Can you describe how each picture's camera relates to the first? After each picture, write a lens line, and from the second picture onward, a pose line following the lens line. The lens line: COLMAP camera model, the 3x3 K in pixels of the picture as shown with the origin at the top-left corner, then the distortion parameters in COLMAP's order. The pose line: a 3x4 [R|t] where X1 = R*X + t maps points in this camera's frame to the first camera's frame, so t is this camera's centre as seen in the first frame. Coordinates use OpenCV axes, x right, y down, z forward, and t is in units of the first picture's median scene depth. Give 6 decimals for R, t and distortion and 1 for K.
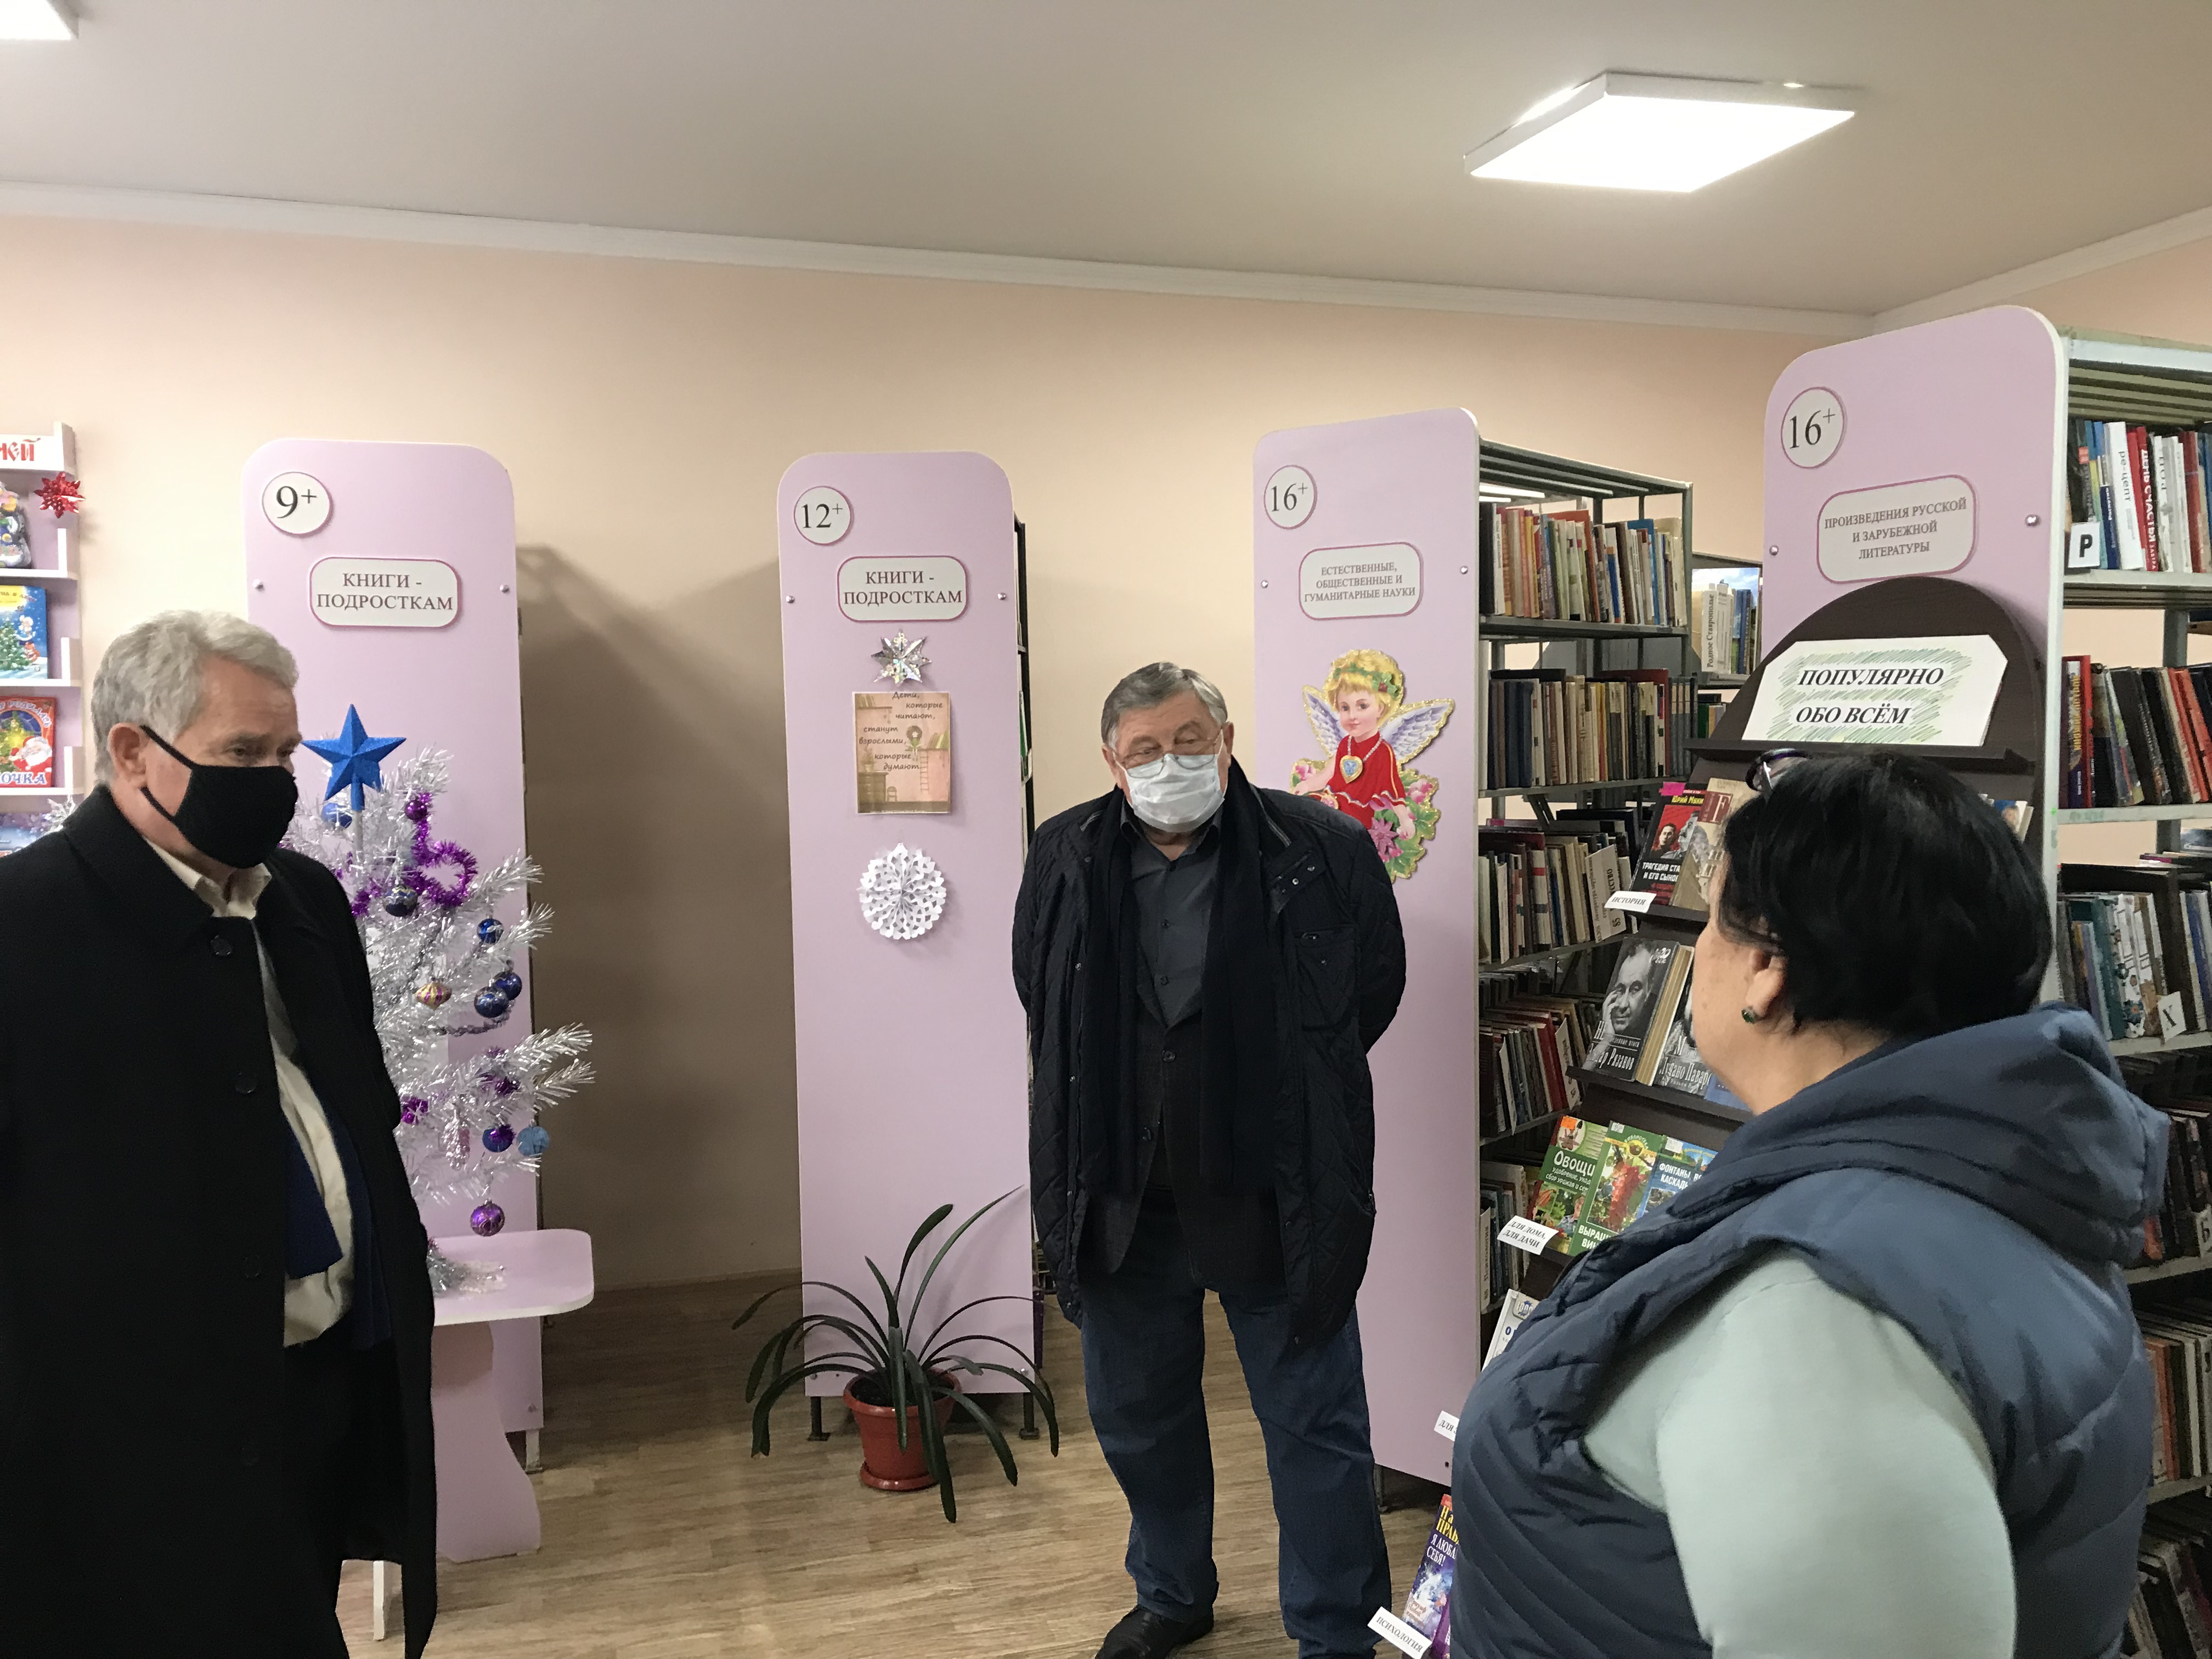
lens RADIAL K [[1773.9, 0, 1104.8], [0, 1773.9, 817.1], [0, 0, 1]] dist [0.014309, -0.007988]
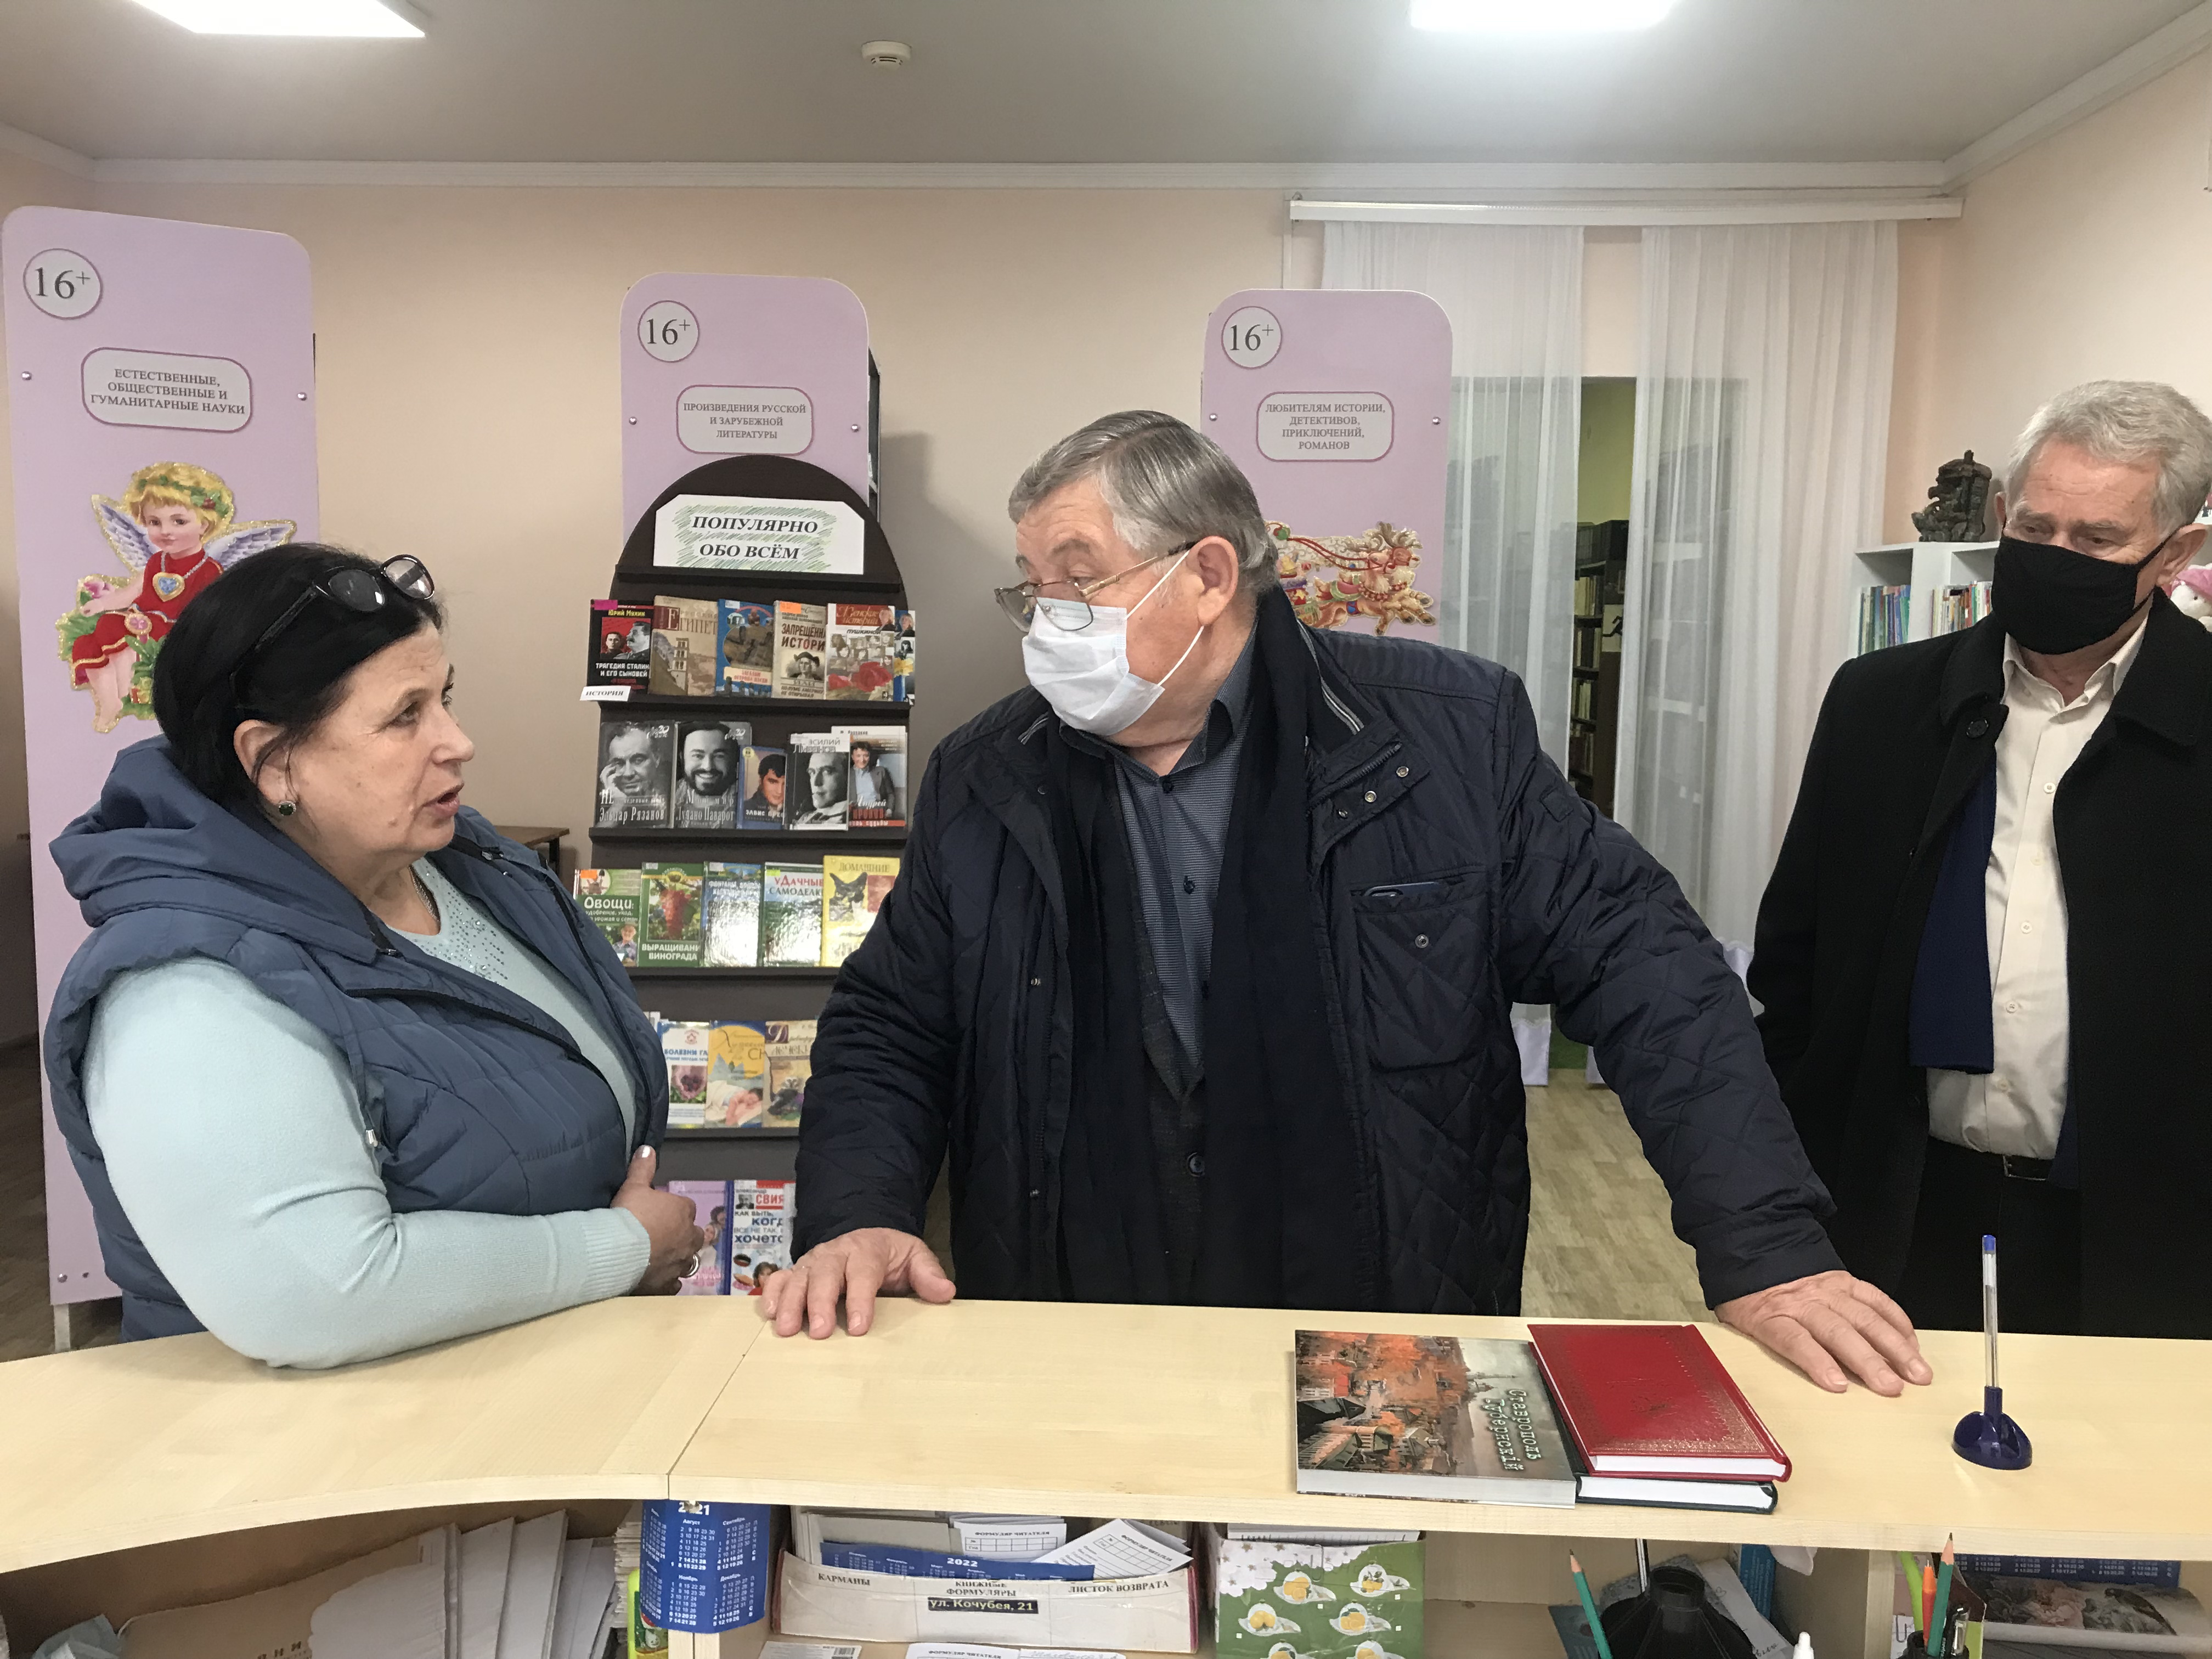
lens RADIAL K [[1773.9, 0, 1104.5], [0, 1773.9, 834.6], [0, 0, 1]] dist [0.014309, -0.007988]
pose [[0.380290, -0.085068, 0.920947, -0.735996], [0.028157, 0.996364, 0.080407, 0.056543], [-0.924439, -0.004647, 0.381302, 0.203982]]
